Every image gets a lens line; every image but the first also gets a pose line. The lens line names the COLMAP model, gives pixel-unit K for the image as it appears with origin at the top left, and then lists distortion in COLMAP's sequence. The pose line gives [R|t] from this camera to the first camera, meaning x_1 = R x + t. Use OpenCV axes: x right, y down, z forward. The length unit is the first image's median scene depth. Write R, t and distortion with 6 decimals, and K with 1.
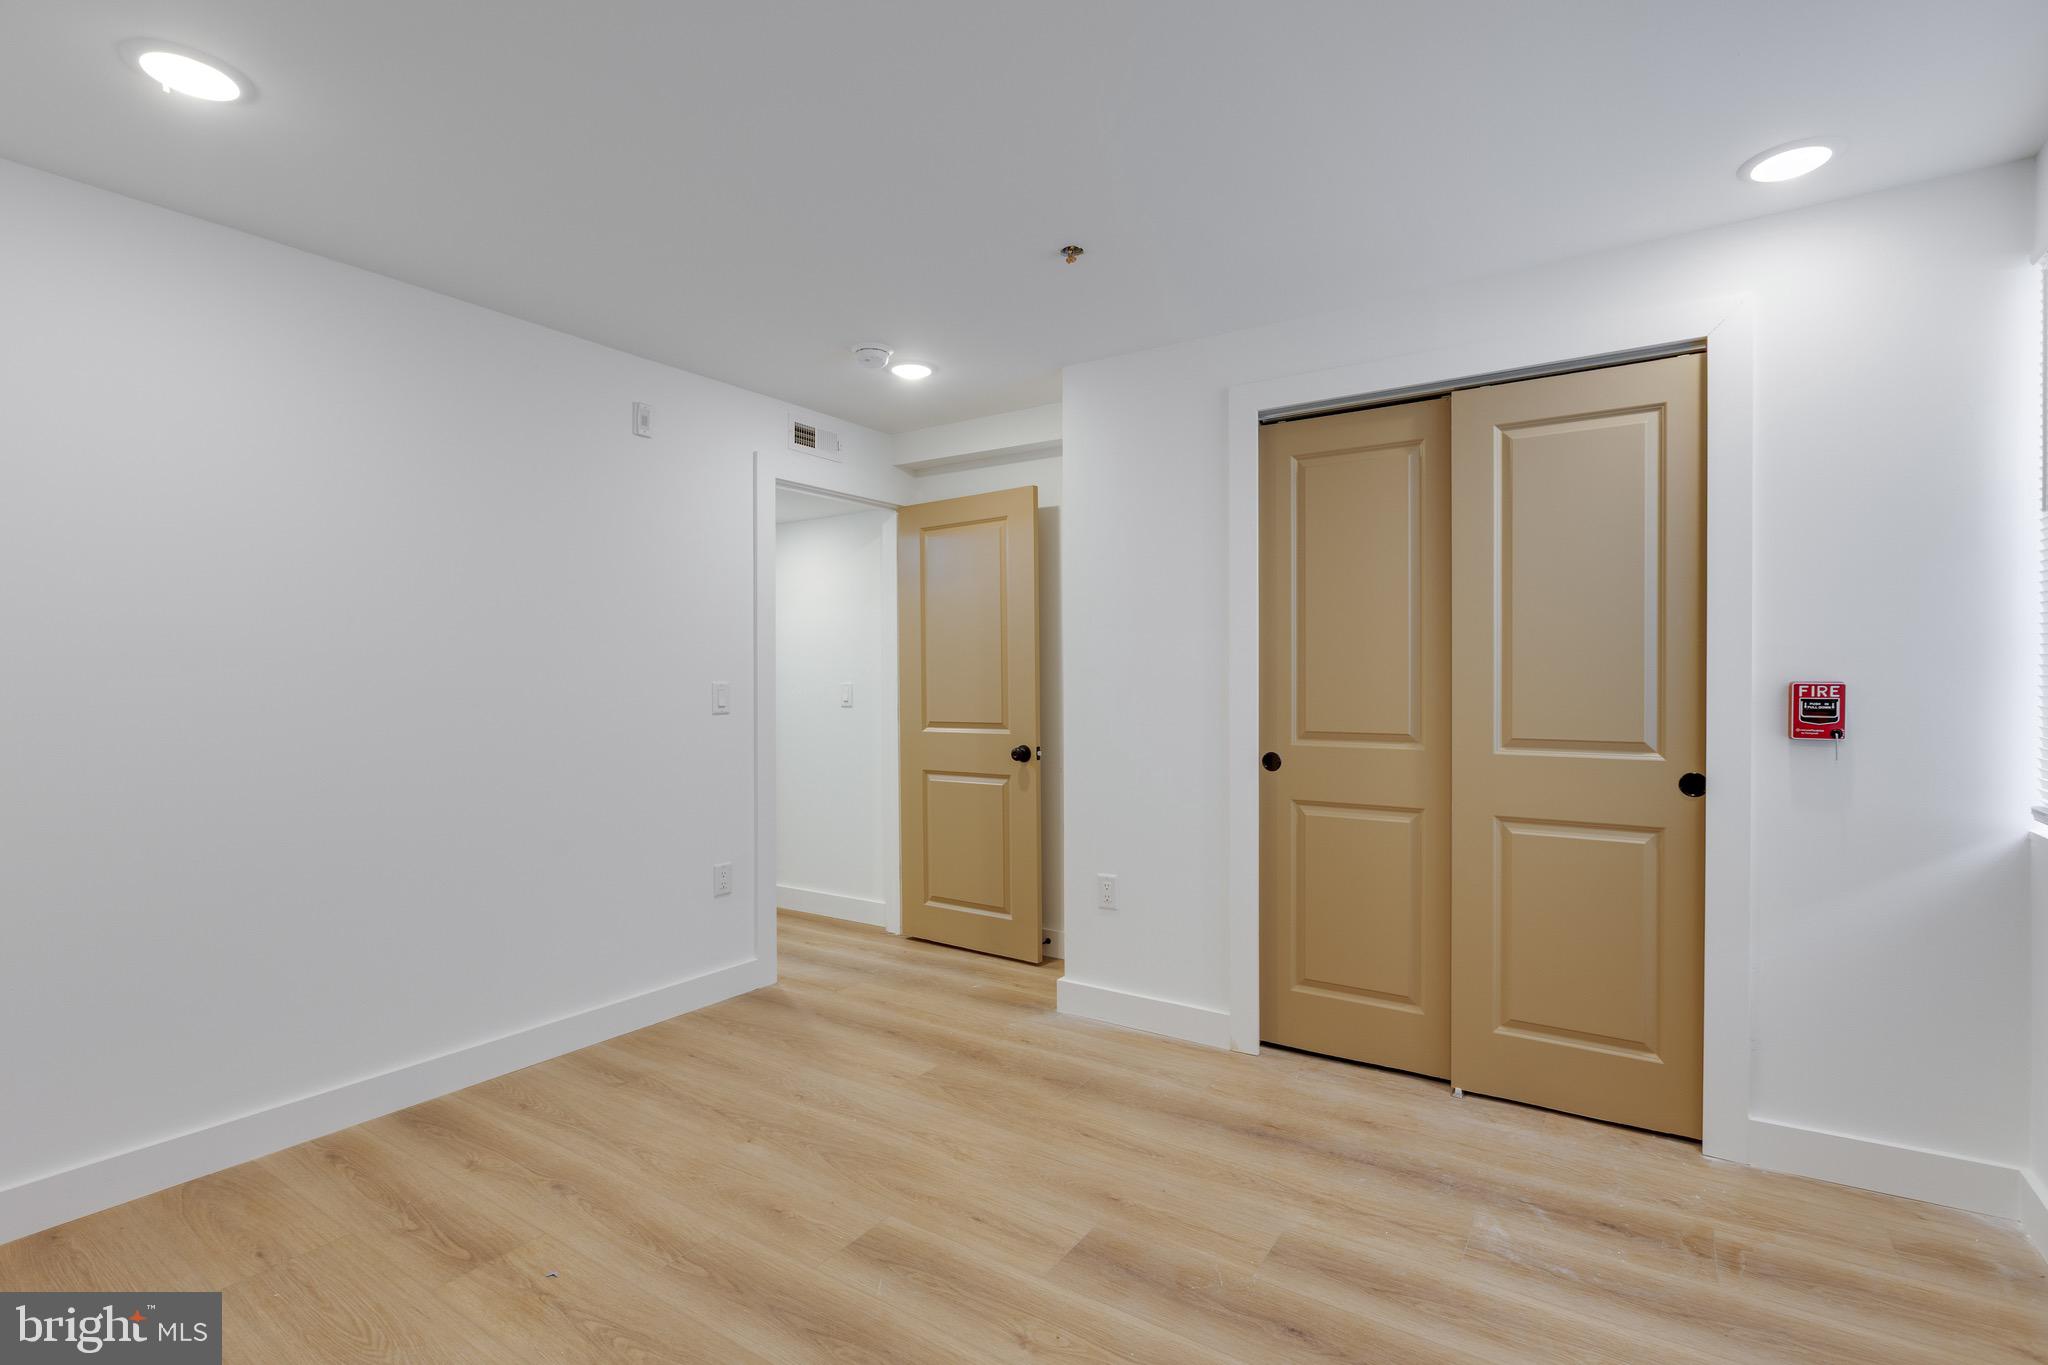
lens RADIAL K [[927.3, 0, 1024.3], [0, 927.3, 681.5], [0, 0, 1]] dist [-0.005331, -0.000363]
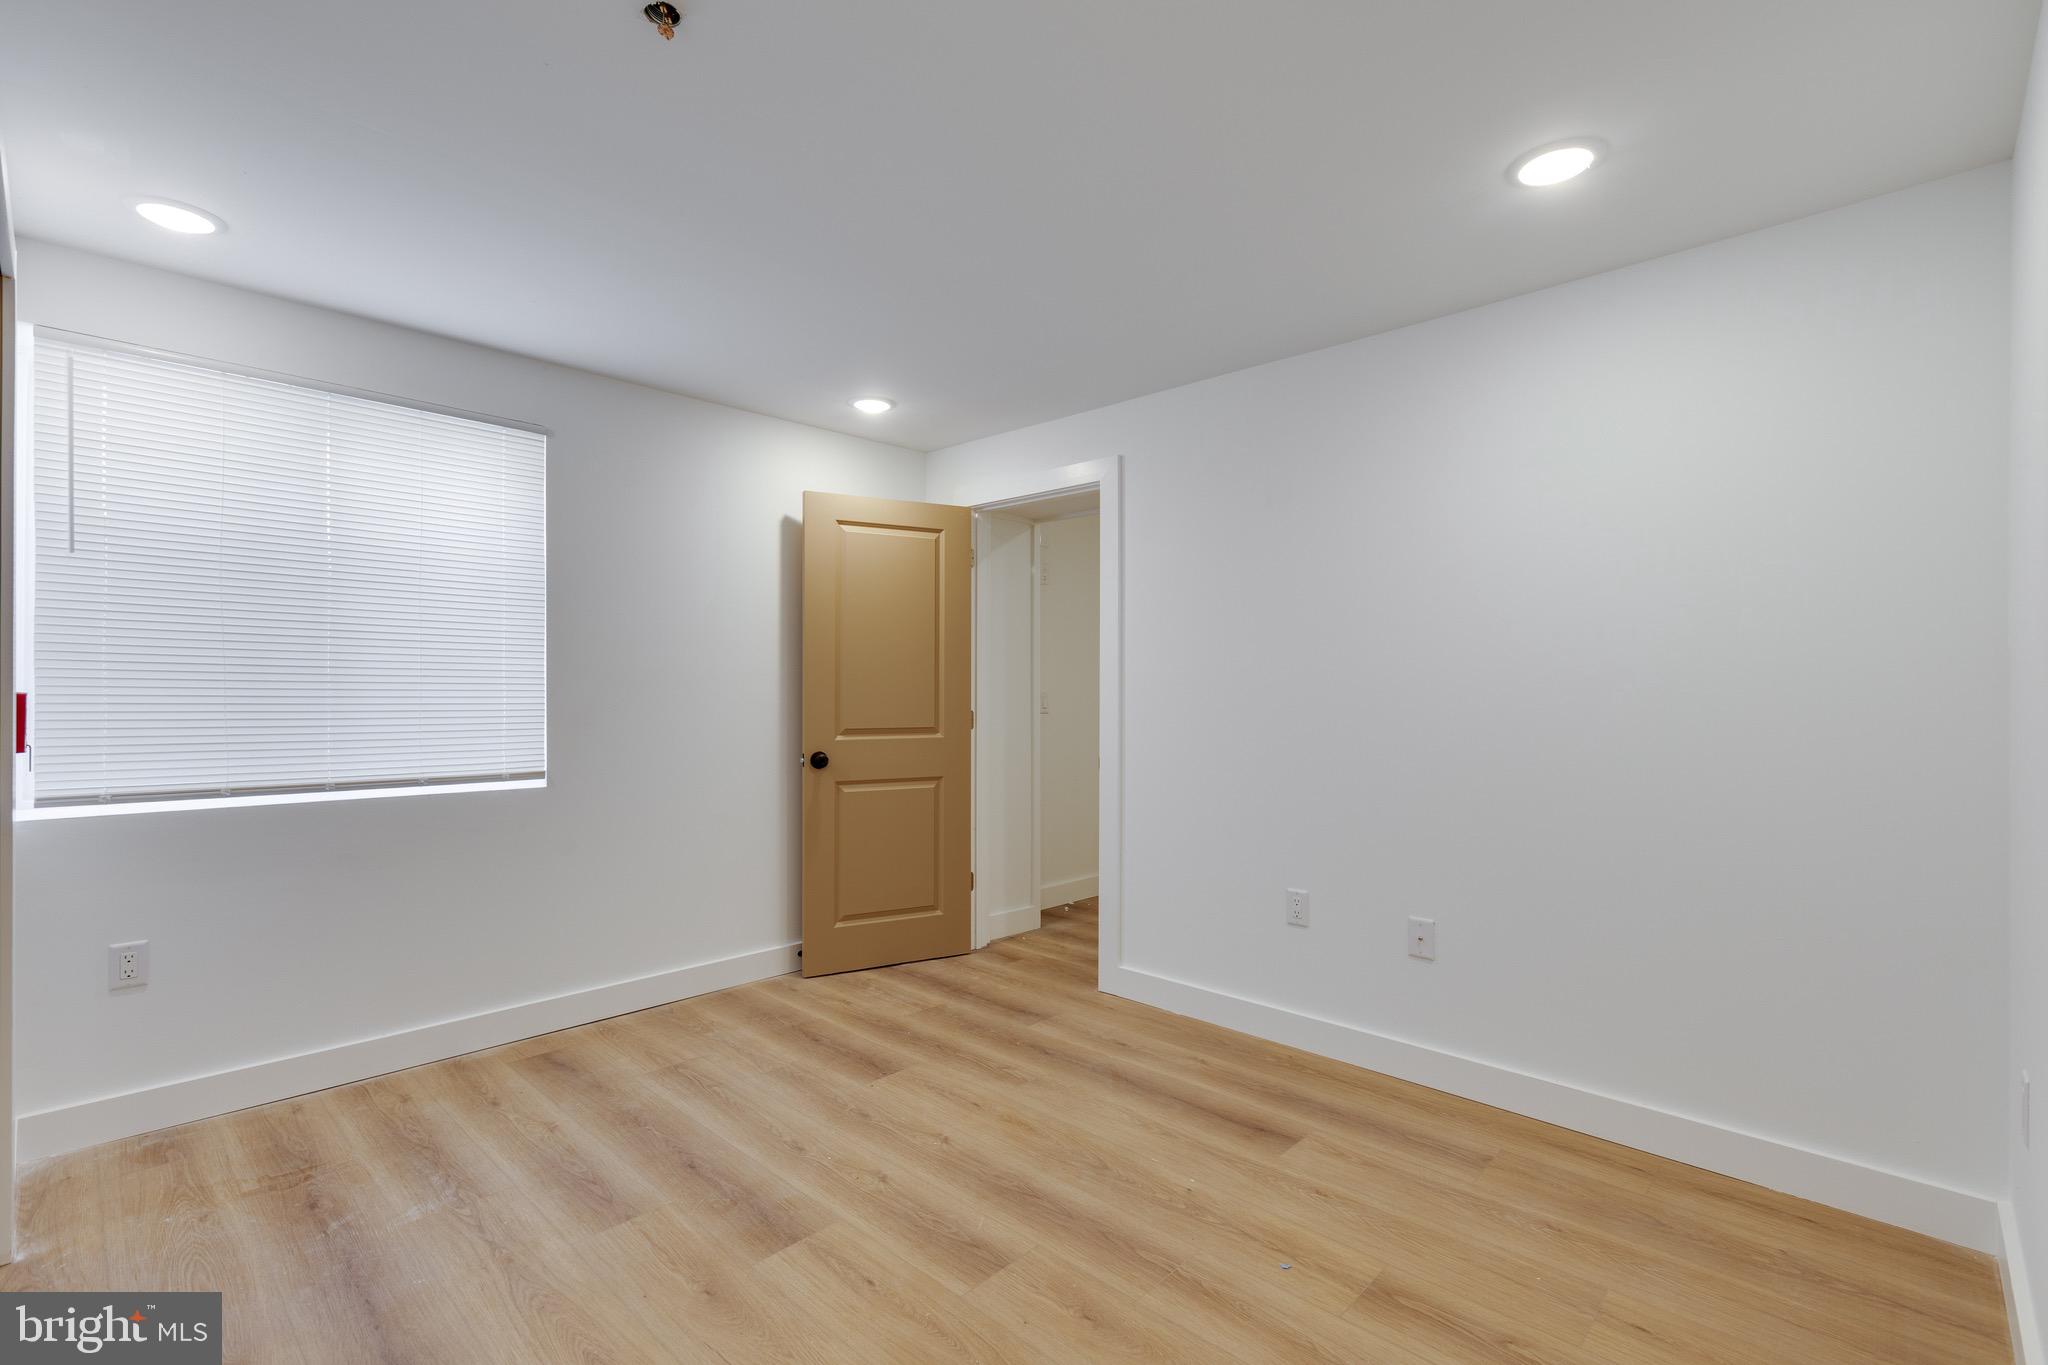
lens RADIAL K [[927.3, 0, 1024.0], [0, 927.3, 682.5], [0, 0, 1]] dist [-0.005331, -0.000363]
pose [[-0.983569, 0.002423, 0.180517, -0.389982], [0.003752, 0.999968, 0.007023, -0.023633], [-0.180495, 0.007585, -0.983547, 1.978040]]
